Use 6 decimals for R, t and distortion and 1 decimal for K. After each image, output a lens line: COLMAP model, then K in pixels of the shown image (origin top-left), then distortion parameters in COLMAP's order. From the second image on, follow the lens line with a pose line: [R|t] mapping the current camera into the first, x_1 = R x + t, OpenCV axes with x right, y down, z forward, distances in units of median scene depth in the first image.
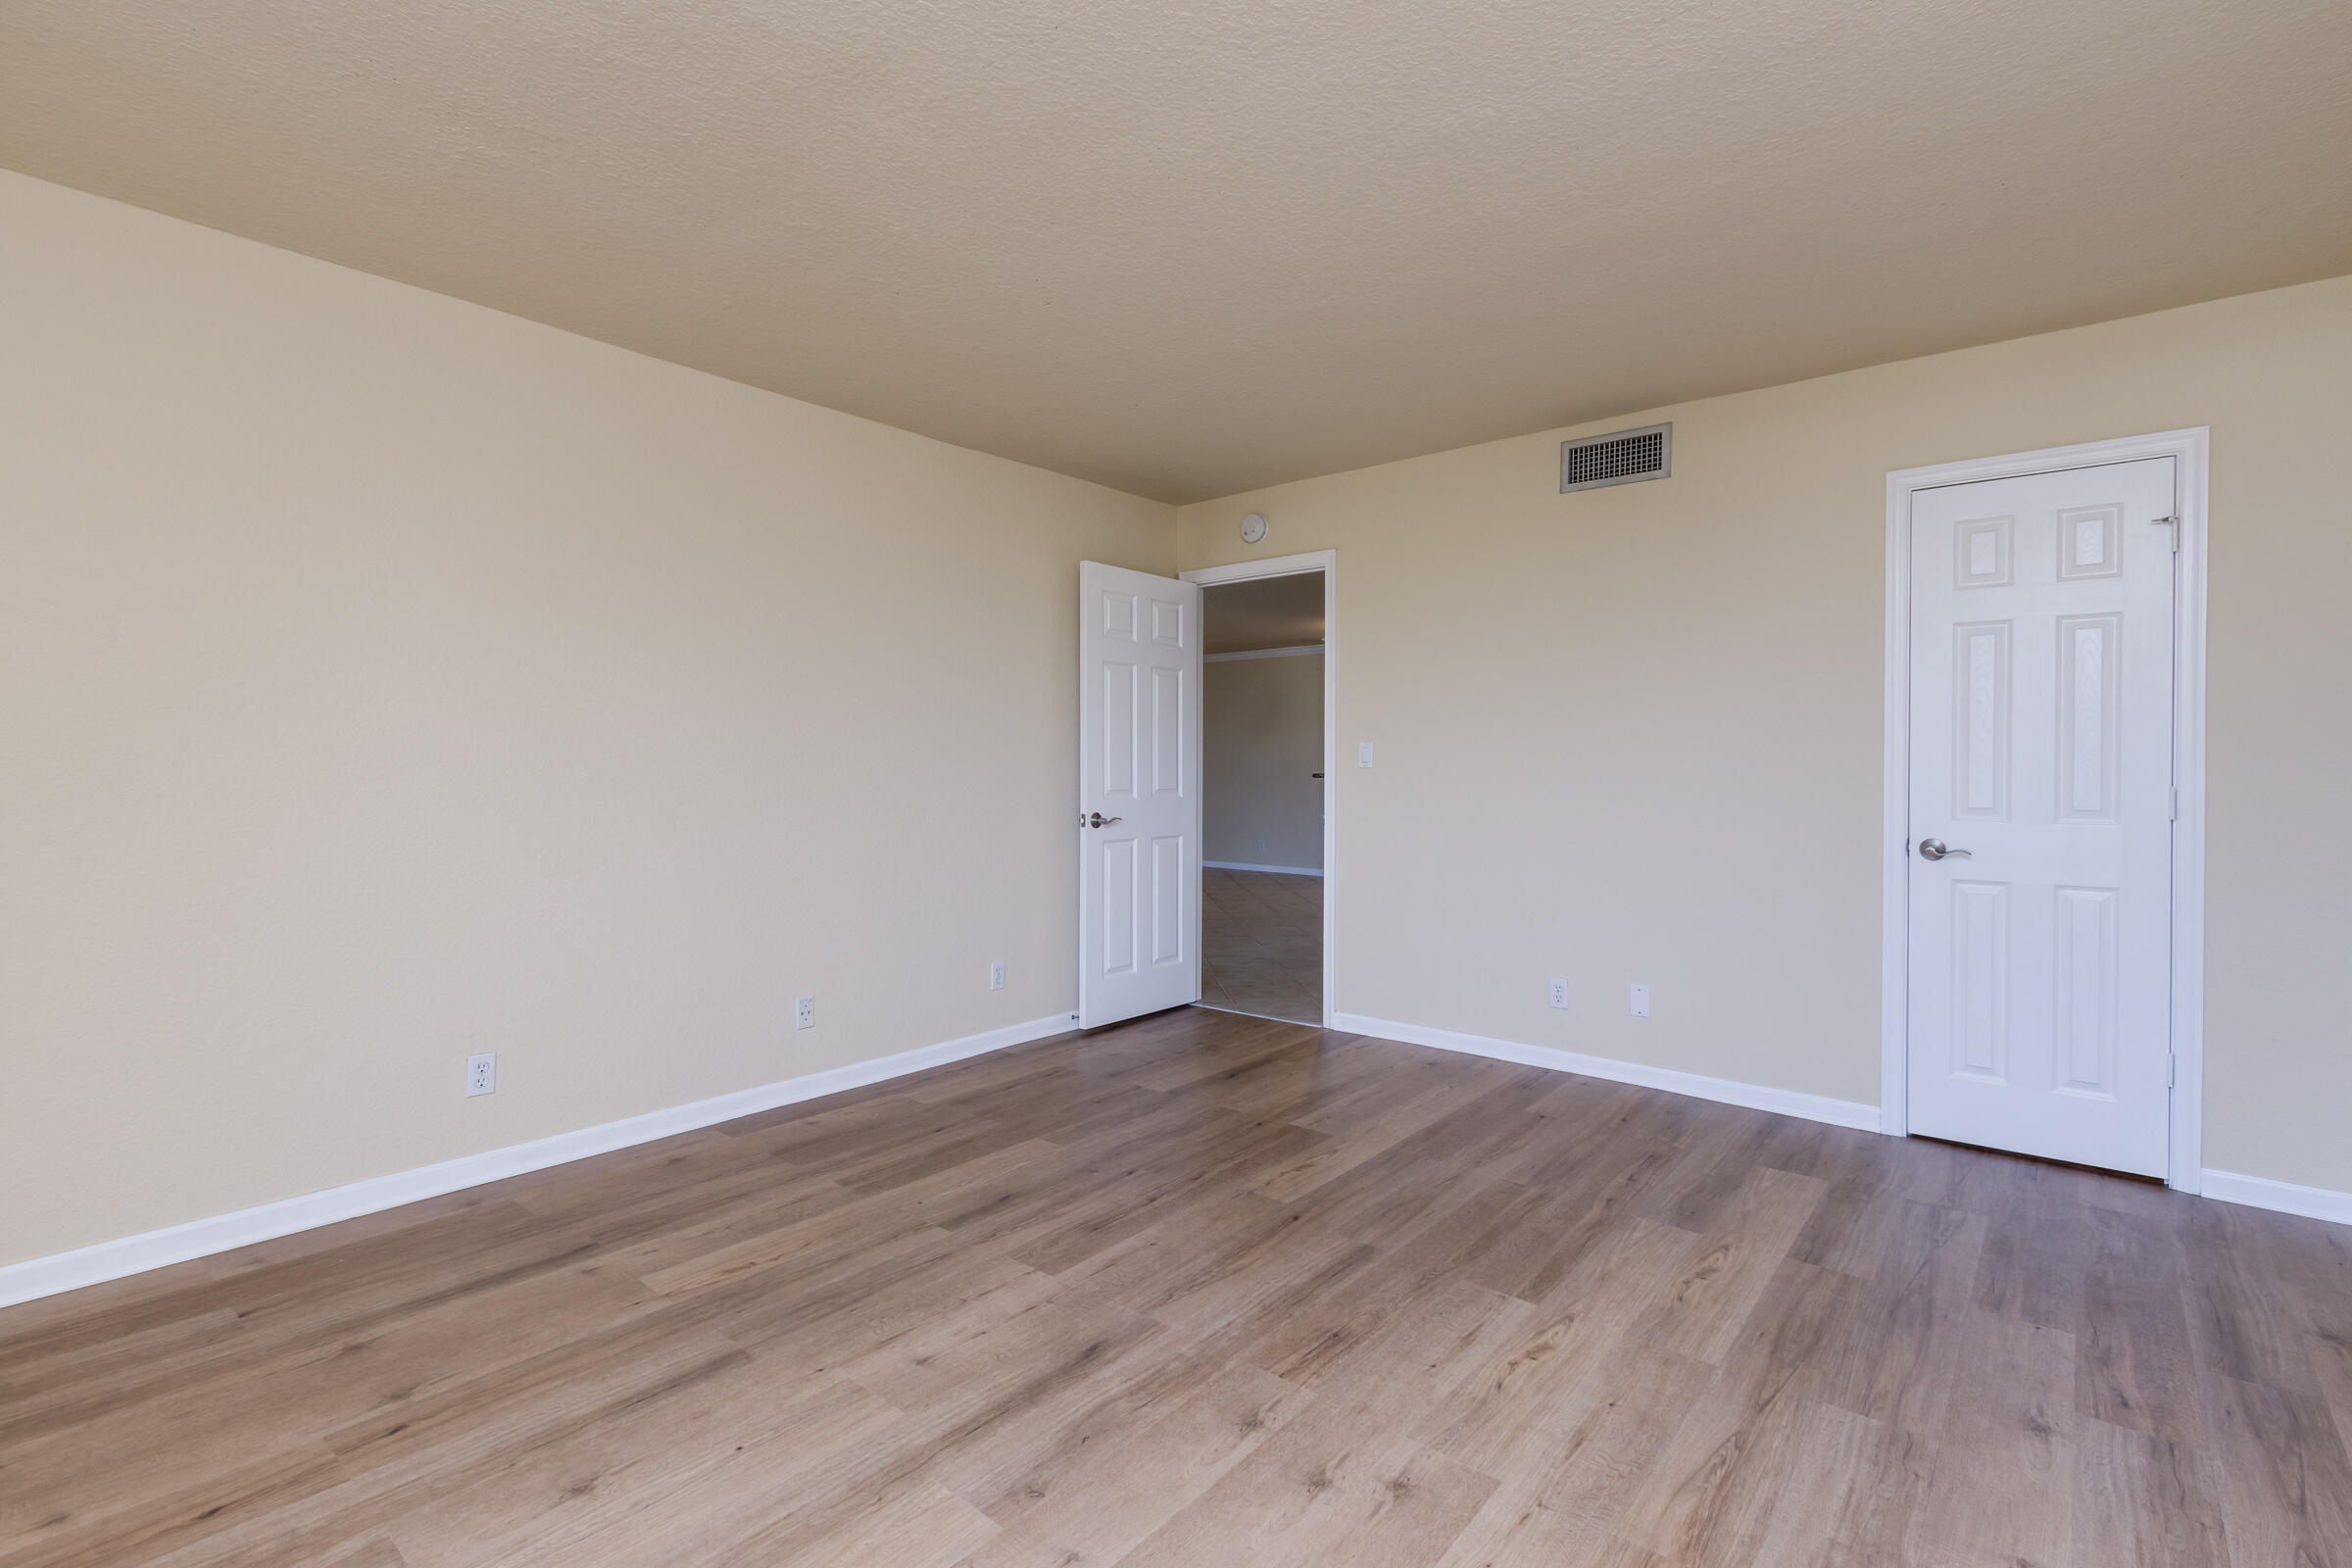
lens RADIAL K [[1079.9, 0, 1183.5], [0, 1079.9, 776.3], [0, 0, 1]] dist [0.003523, -0.000849]
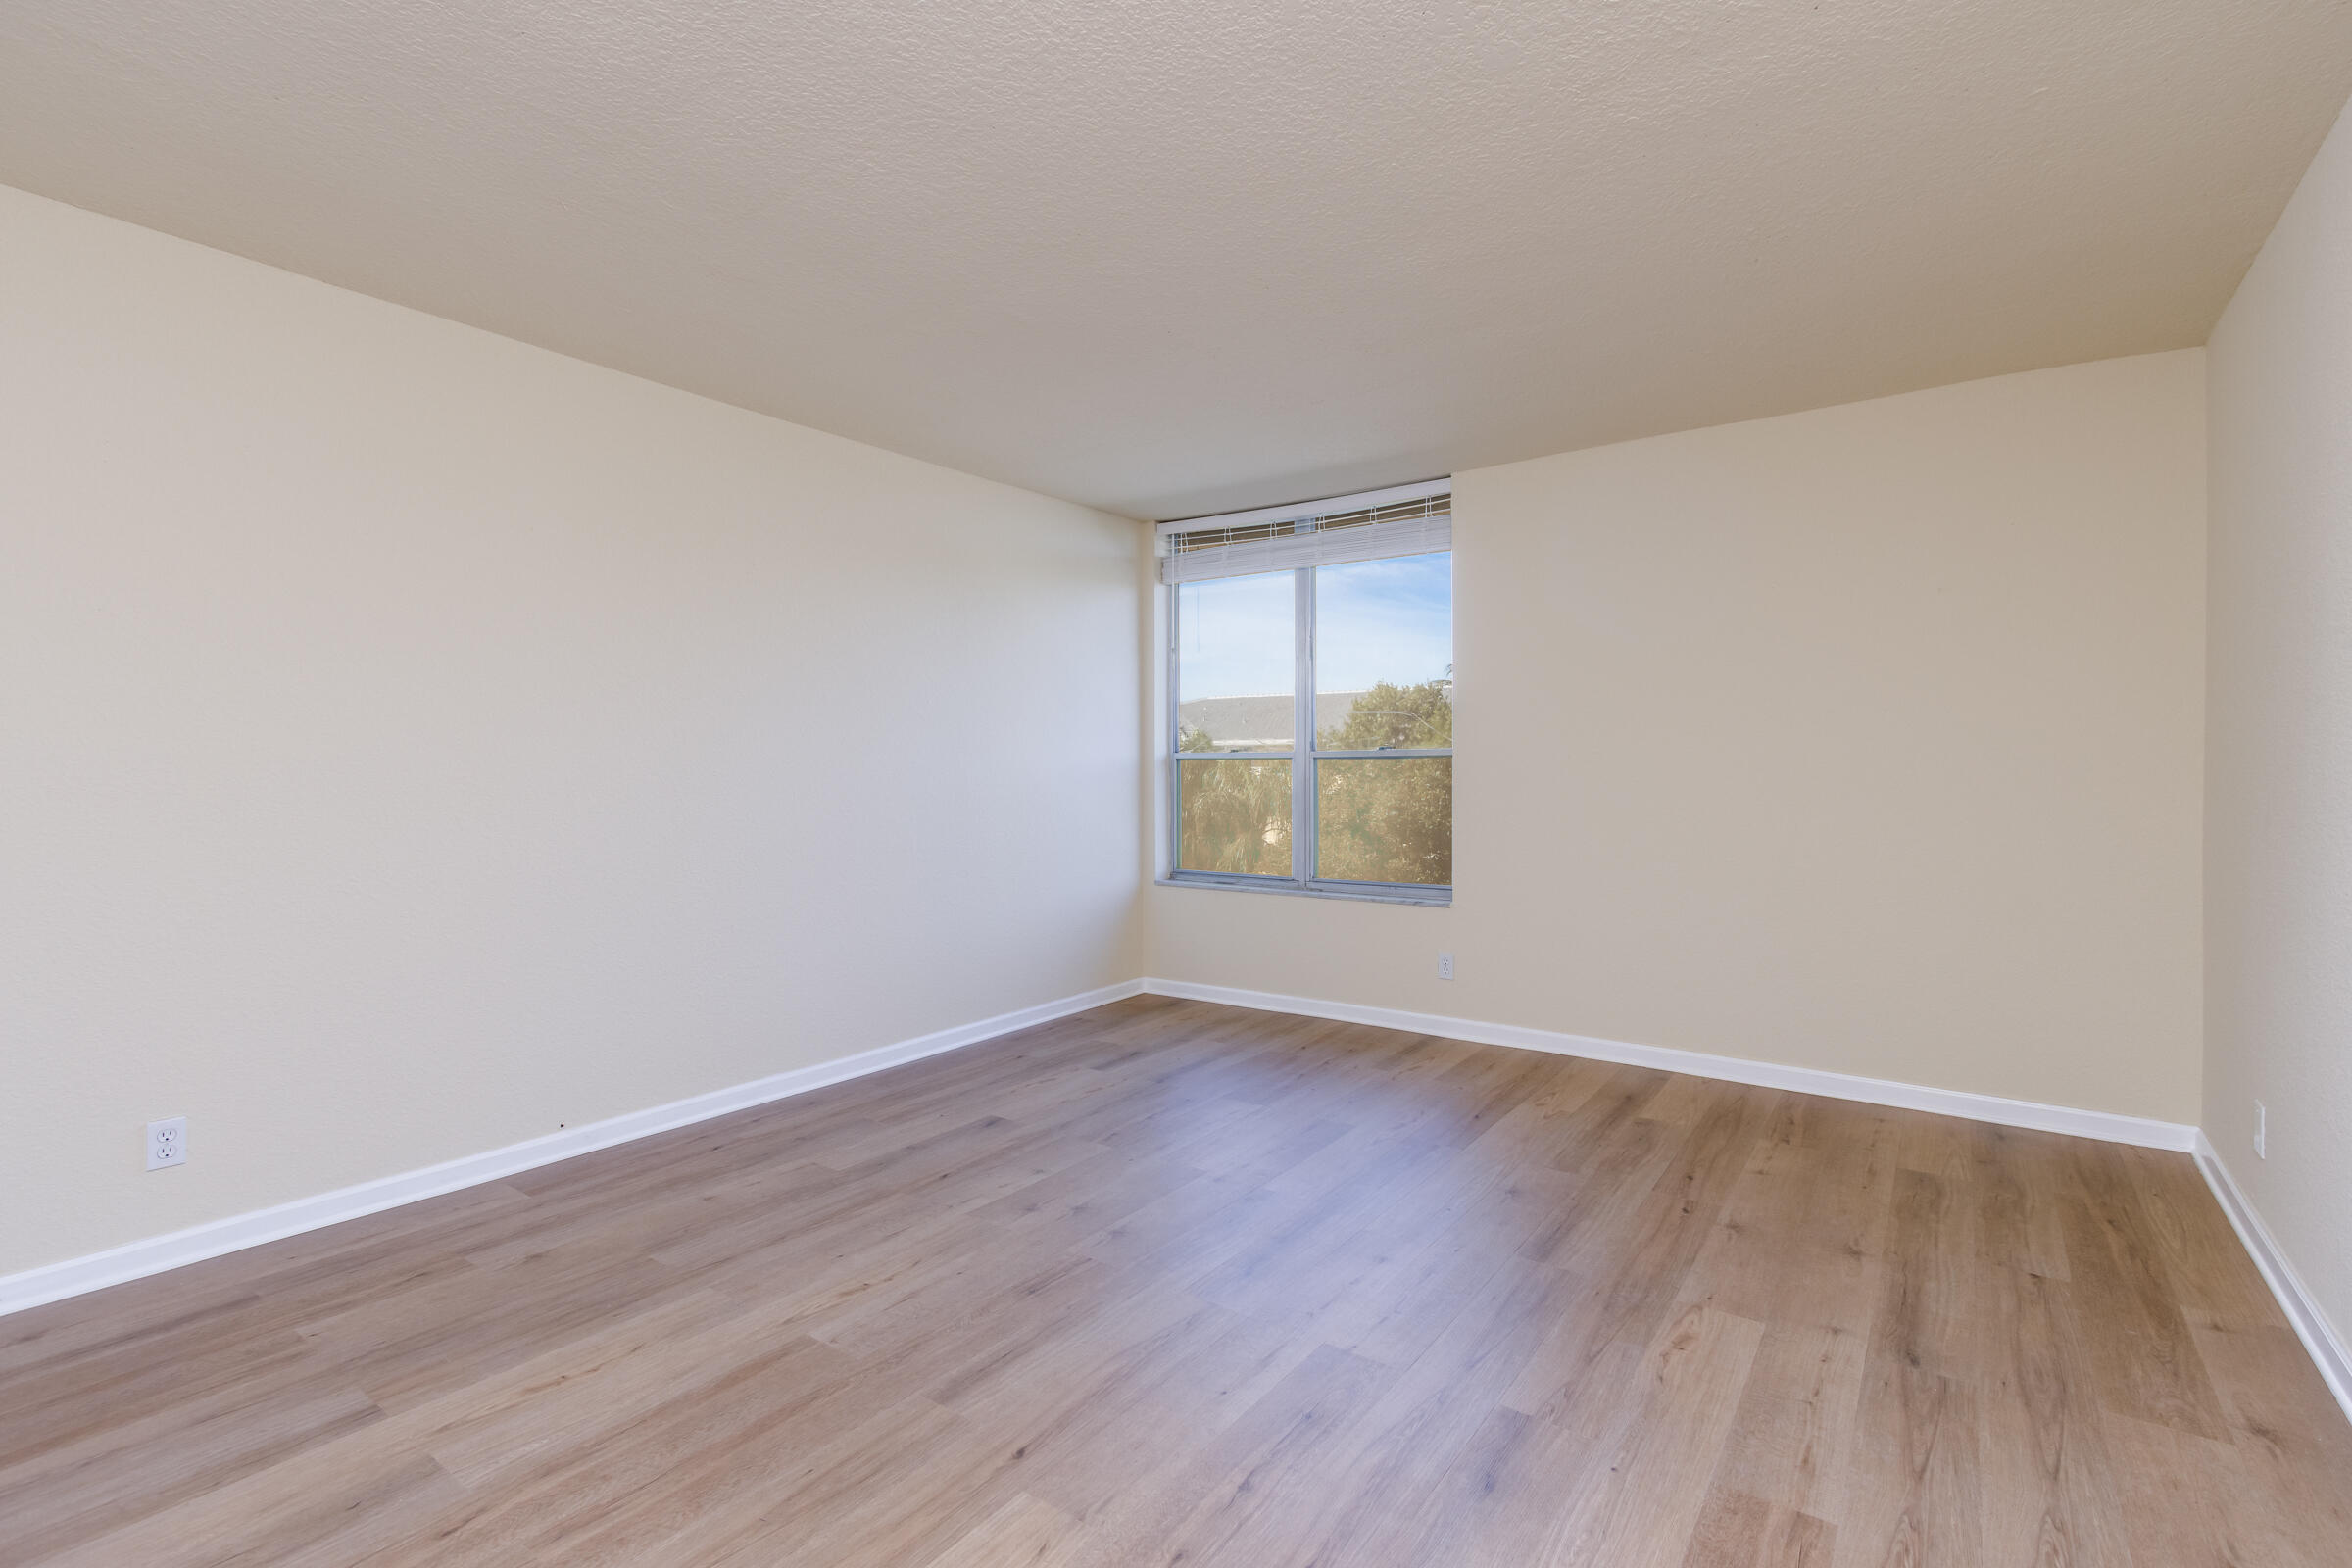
lens RADIAL K [[1079.9, 0, 1177.1], [0, 1079.9, 767.6], [0, 0, 1]] dist [0.003523, -0.000849]
pose [[-0.998207, -0.001451, -0.059847, 0.049726], [-0.001978, 0.999960, 0.008742, -0.017540], [0.059832, 0.008845, -0.998169, 1.710964]]
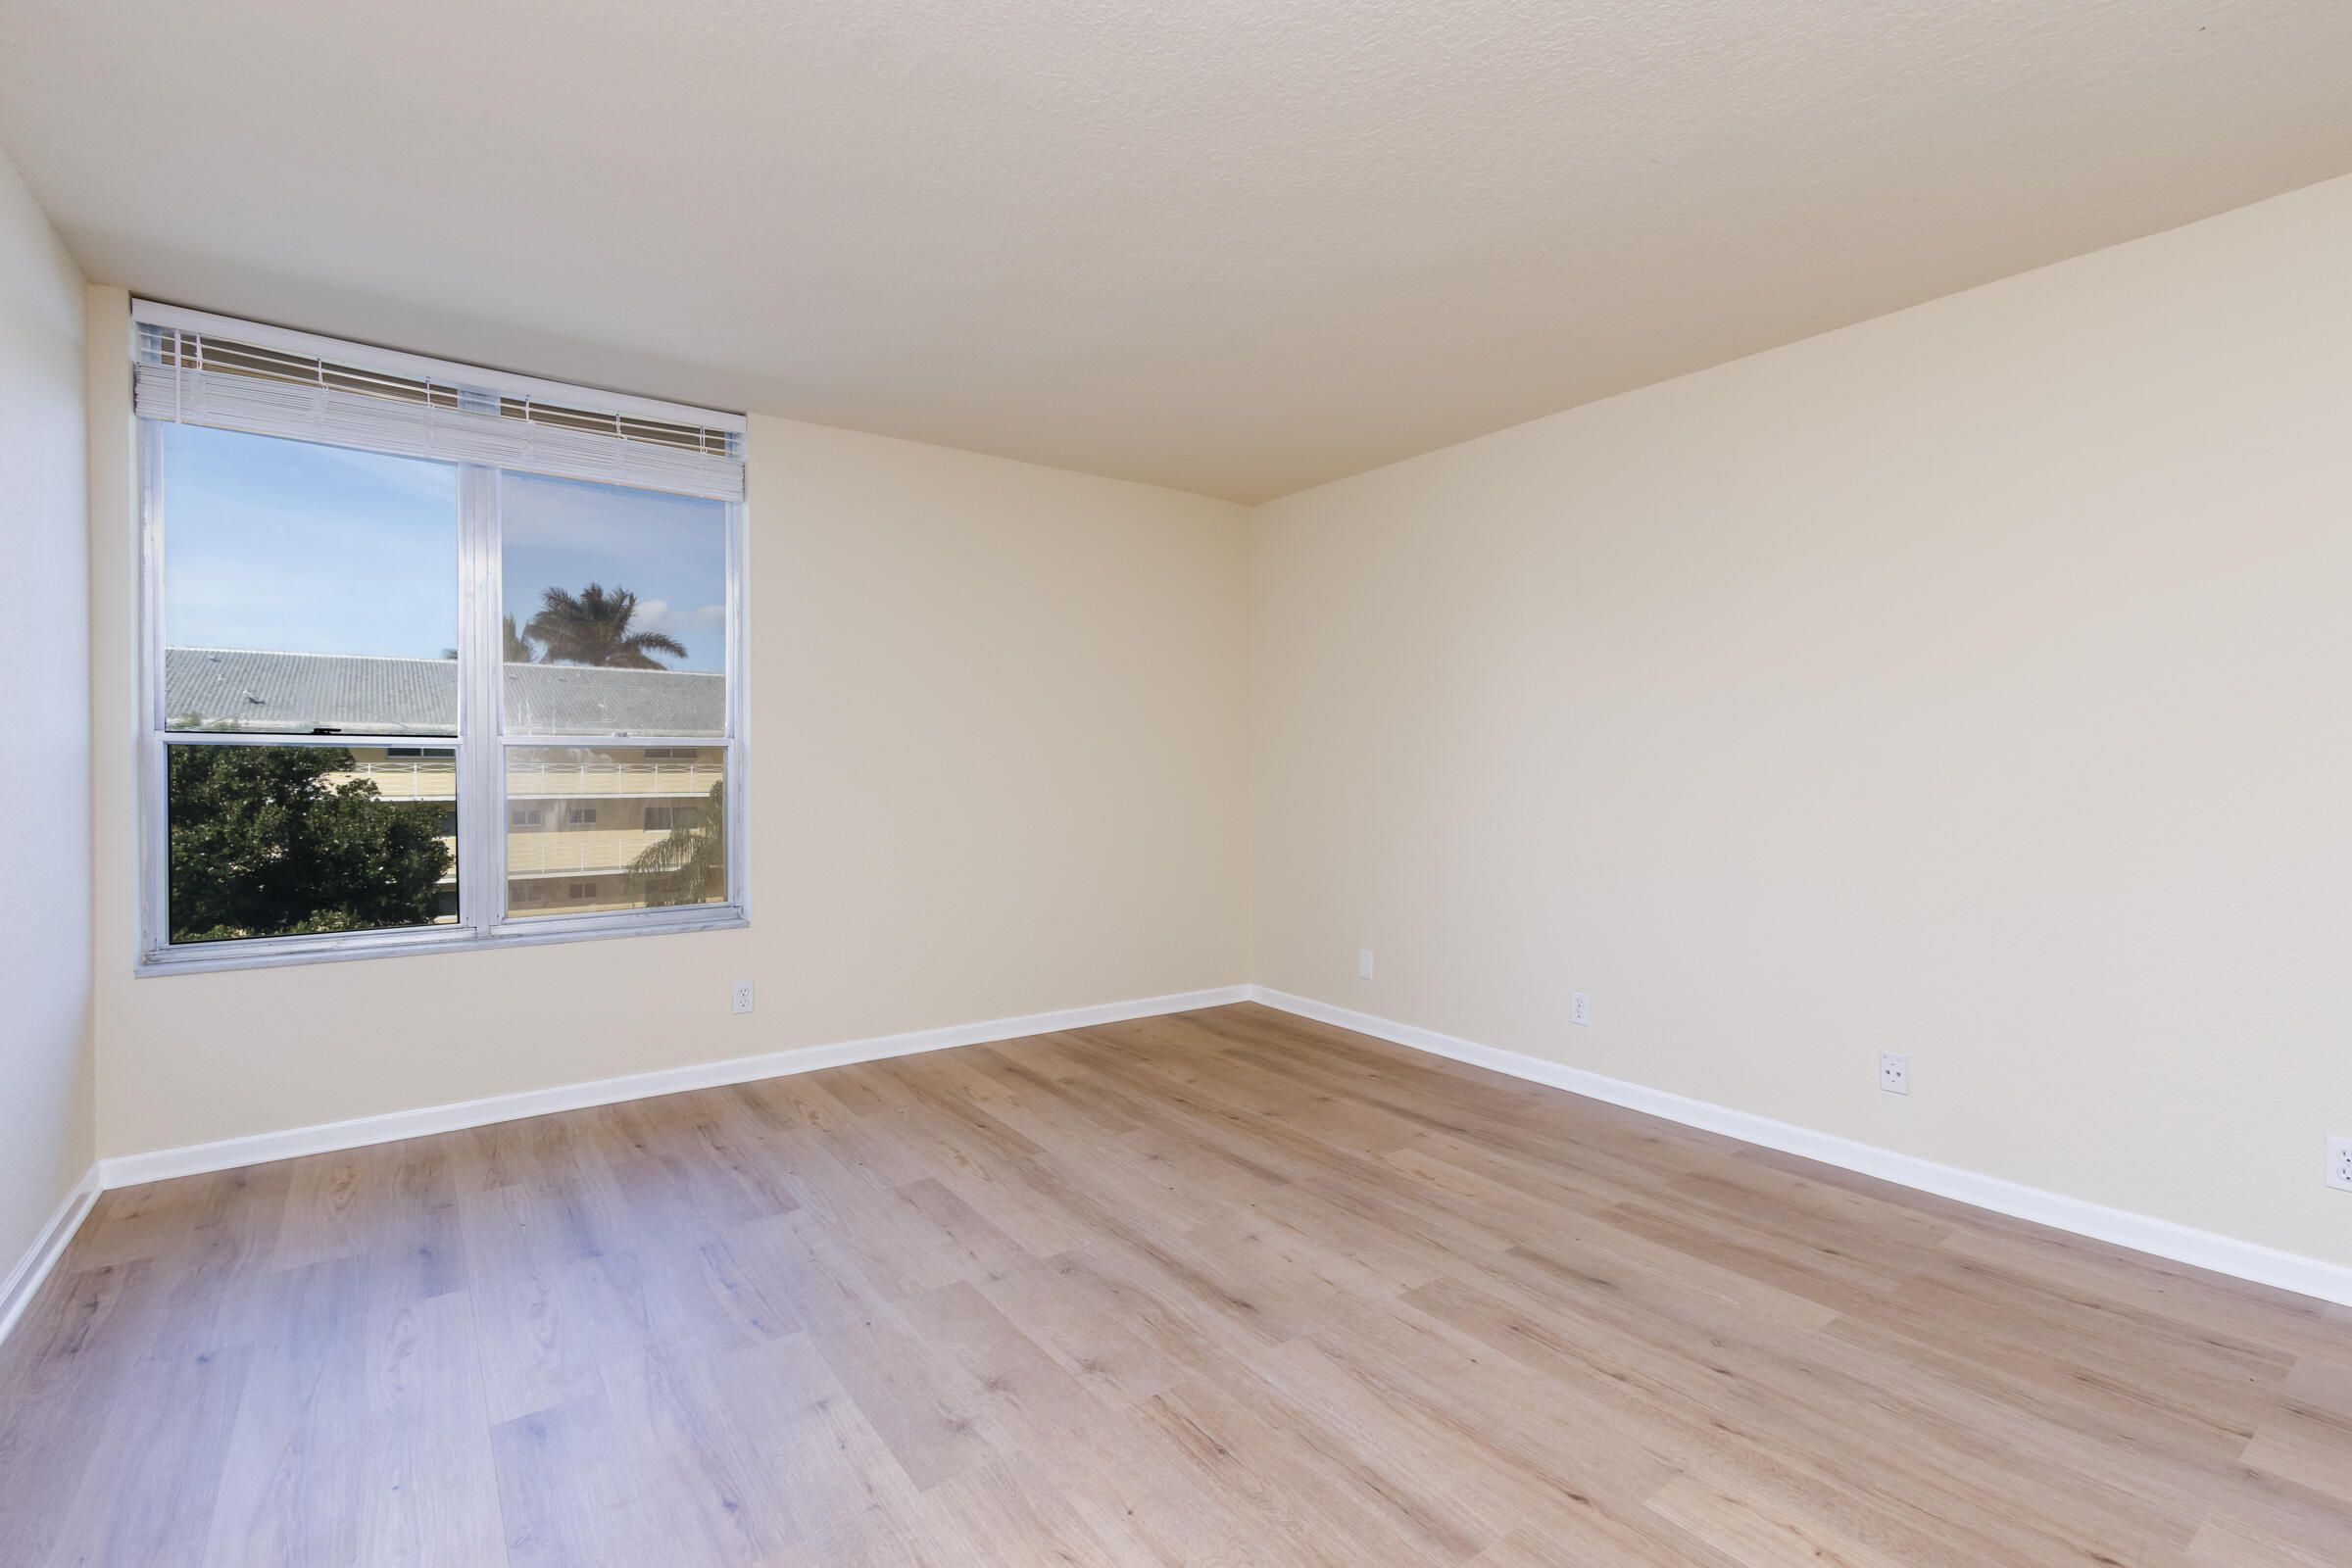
lens RADIAL K [[1079.9, 0, 1193.6], [0, 1079.9, 780.3], [0, 0, 1]] dist [0.003523, -0.000849]
pose [[-0.240195, 0.008557, -0.970687, 0.768533], [-0.011011, 0.999873, 0.011539, -0.001824], [0.970662, 0.013459, -0.240070, 0.956924]]
